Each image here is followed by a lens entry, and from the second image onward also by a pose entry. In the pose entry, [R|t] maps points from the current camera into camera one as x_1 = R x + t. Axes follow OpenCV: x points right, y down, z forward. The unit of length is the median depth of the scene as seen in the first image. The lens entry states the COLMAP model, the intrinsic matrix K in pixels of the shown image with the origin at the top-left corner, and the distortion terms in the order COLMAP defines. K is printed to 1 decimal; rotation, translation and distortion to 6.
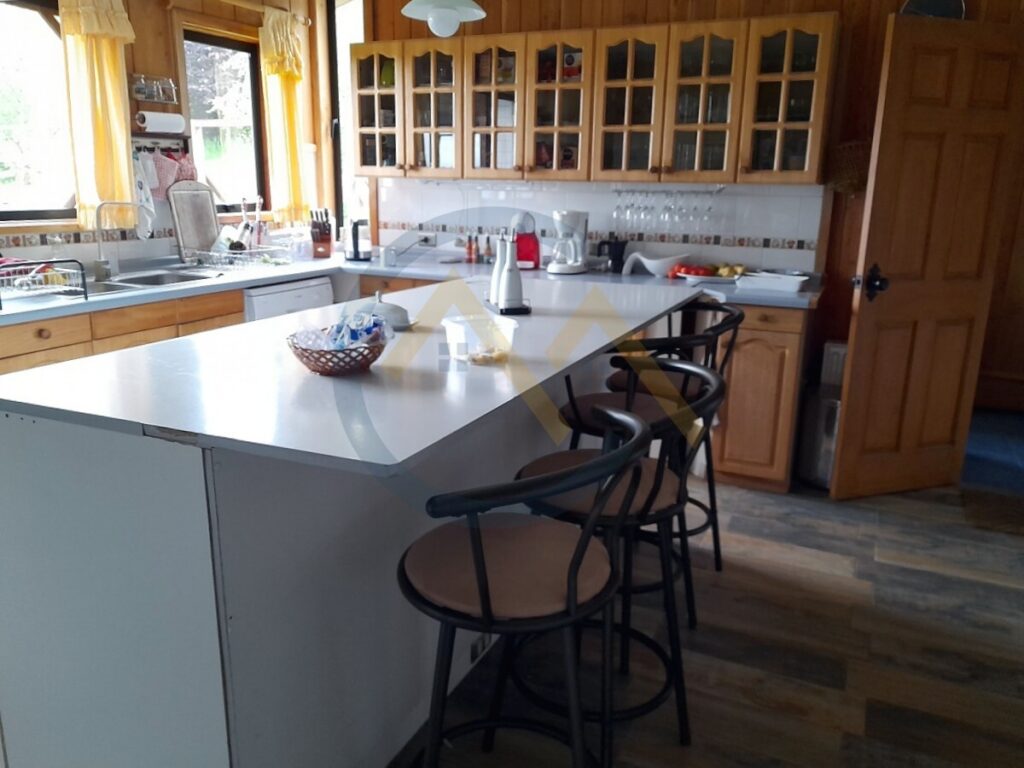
lens RADIAL K [[764.9, 0, 512.0], [0, 764.9, 384.0], [0, 0, 1]] dist [0.050702, -0.061062]
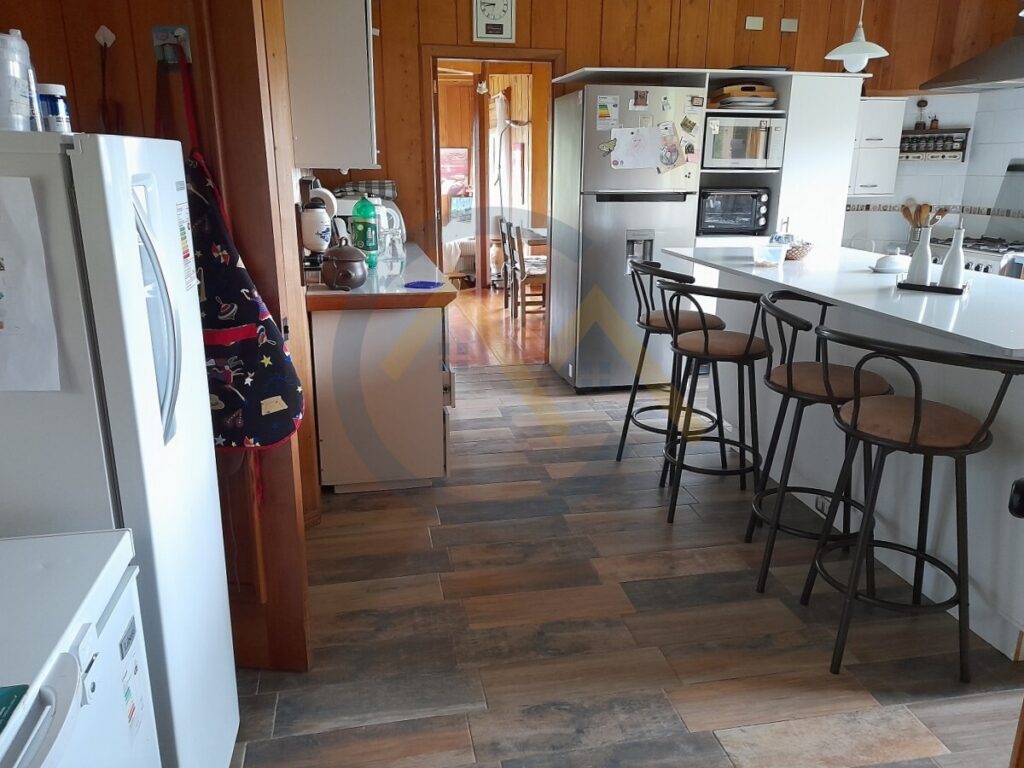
lens RADIAL K [[764.9, 0, 512.0], [0, 764.9, 384.0], [0, 0, 1]] dist [0.050702, -0.061062]
pose [[-0.802074, 0.143940, -0.579620, 1.111593], [-0.173738, 0.872312, 0.457042, -0.365572], [0.571395, 0.467283, -0.674651, 1.428438]]
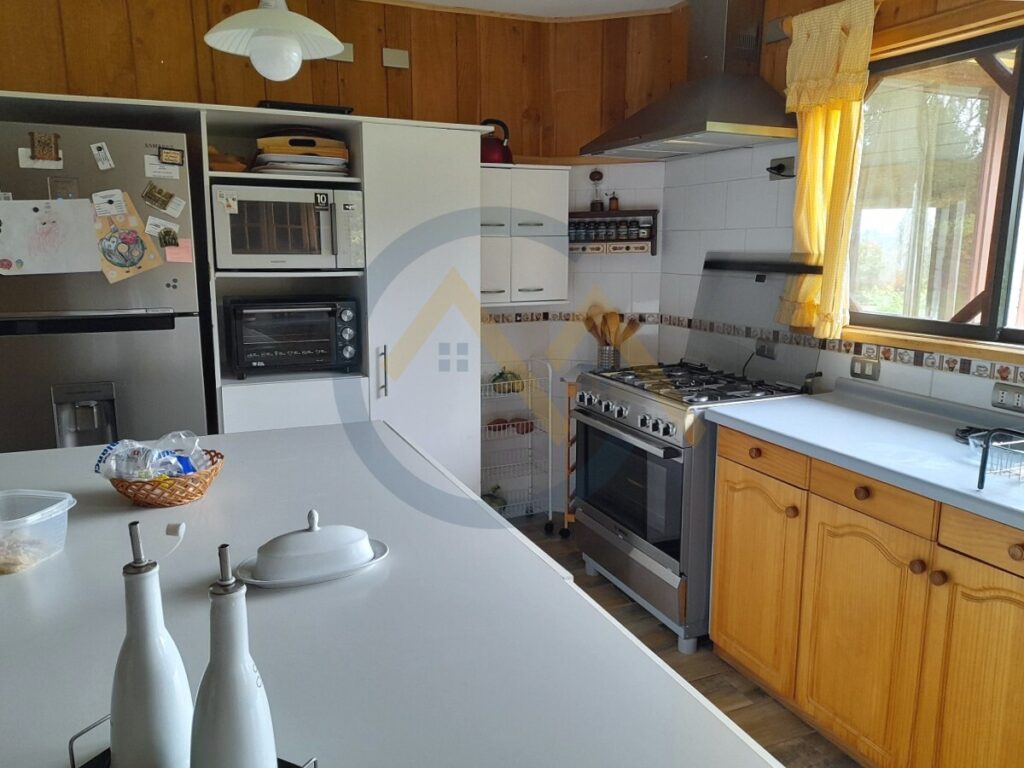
lens RADIAL K [[764.9, 0, 512.0], [0, 764.9, 384.0], [0, 0, 1]] dist [0.050702, -0.061062]
pose [[-0.645174, 0.119803, -0.754585, 0.278786], [-0.213274, 0.920133, 0.328436, -0.349636], [0.733666, 0.372832, -0.568095, 1.204821]]
